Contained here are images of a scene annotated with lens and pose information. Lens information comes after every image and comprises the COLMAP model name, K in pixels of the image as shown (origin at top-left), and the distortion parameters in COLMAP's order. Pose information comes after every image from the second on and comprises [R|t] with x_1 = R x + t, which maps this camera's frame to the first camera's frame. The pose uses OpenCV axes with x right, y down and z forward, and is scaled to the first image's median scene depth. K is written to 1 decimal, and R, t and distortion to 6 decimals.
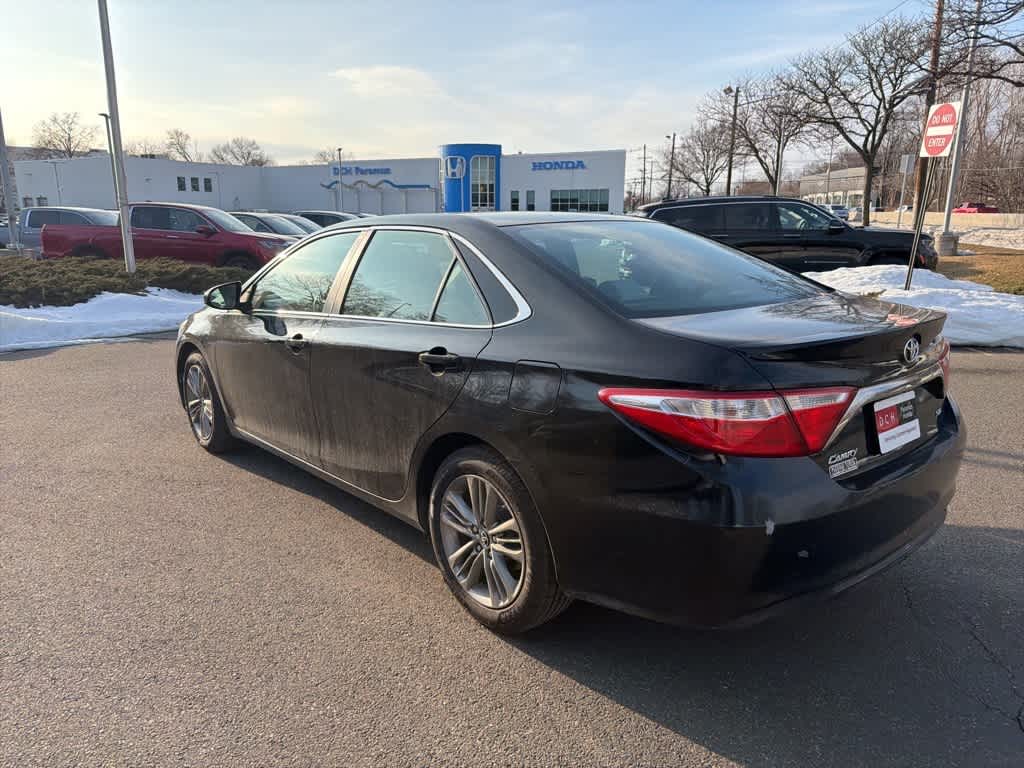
lens RADIAL K [[713.2, 0, 502.6], [0, 713.2, 380.1], [0, 0, 1]] dist [0.073595, -0.111375]
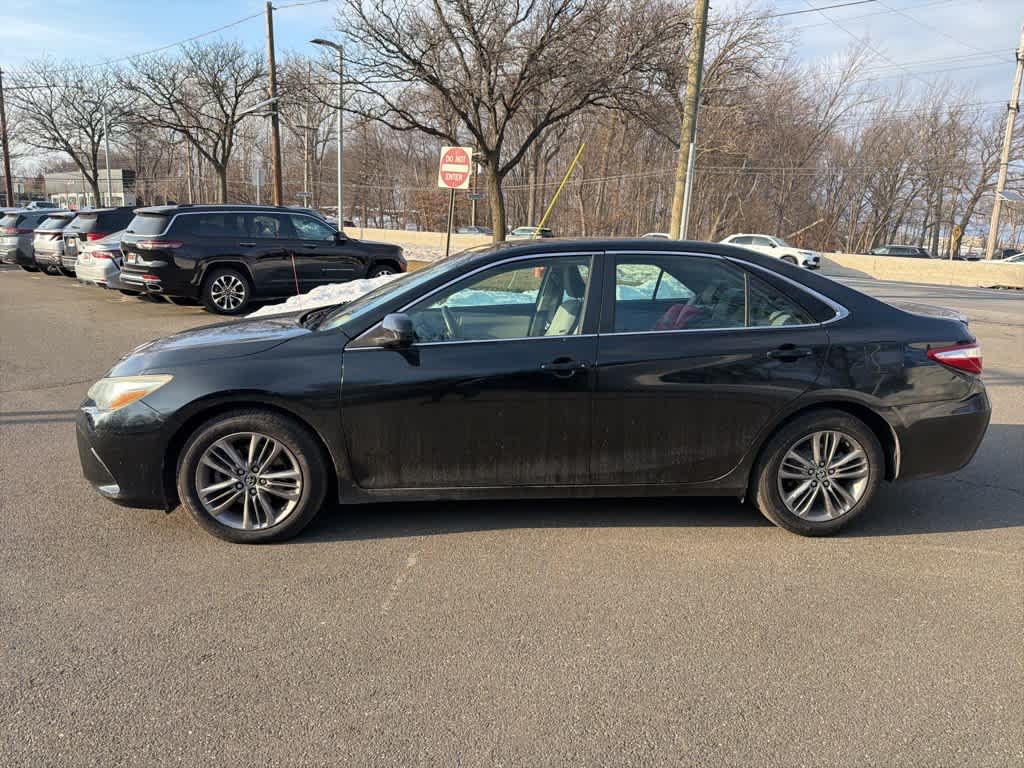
lens RADIAL K [[713.2, 0, 502.6], [0, 713.2, 380.1], [0, 0, 1]] dist [0.073595, -0.111375]
pose [[0.590189, -0.139269, 0.795161, -0.228074], [0.142257, 0.987534, 0.067376, -0.022616], [-0.794632, 0.073353, 0.602643, 0.094379]]
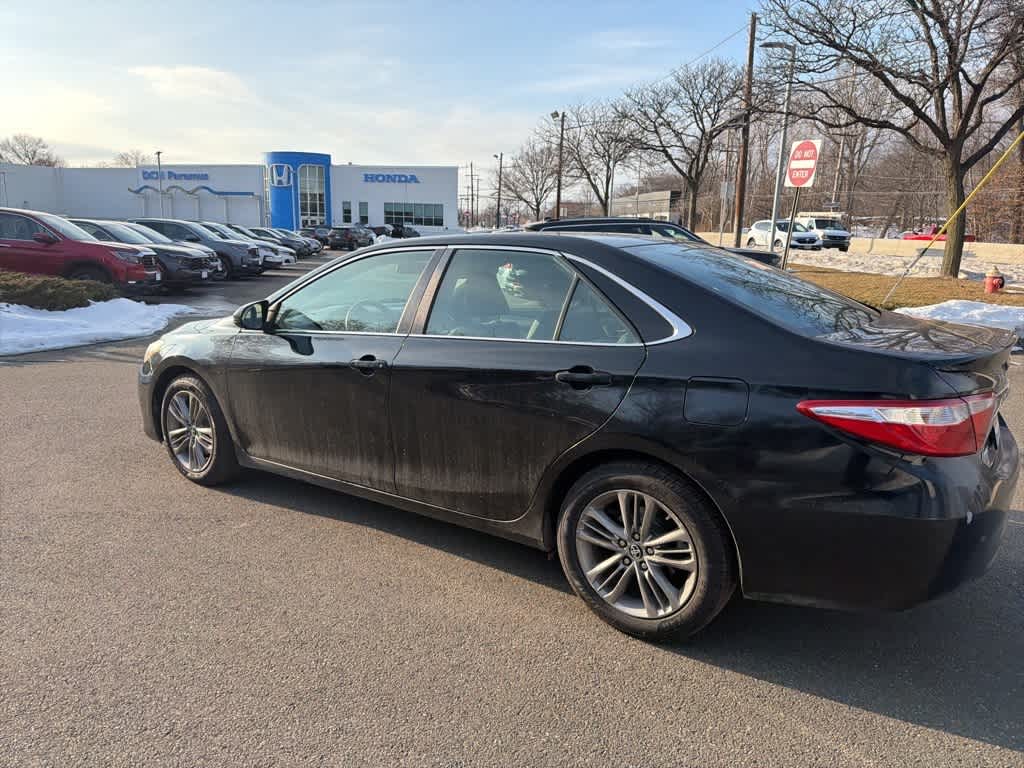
lens RADIAL K [[713.2, 0, 502.6], [0, 713.2, 380.1], [0, 0, 1]] dist [0.073595, -0.111375]
pose [[0.972344, -0.026790, 0.232012, -0.066905], [0.030954, 0.999418, -0.014325, -0.002279], [-0.231493, 0.021111, 0.972608, 0.005775]]
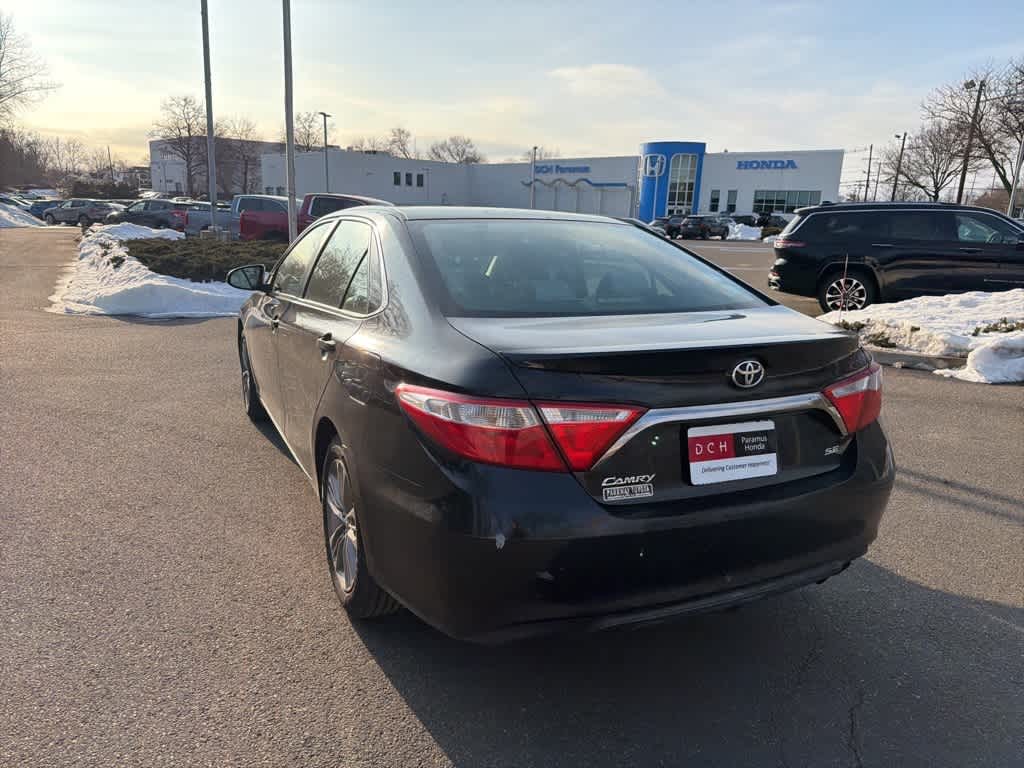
lens RADIAL K [[713.2, 0, 502.6], [0, 713.2, 380.1], [0, 0, 1]] dist [0.073595, -0.111375]
pose [[0.963136, 0.090194, -0.253444, 0.063854], [-0.089612, 0.995880, 0.013865, -0.002376], [0.253651, 0.009358, 0.967251, 0.009042]]
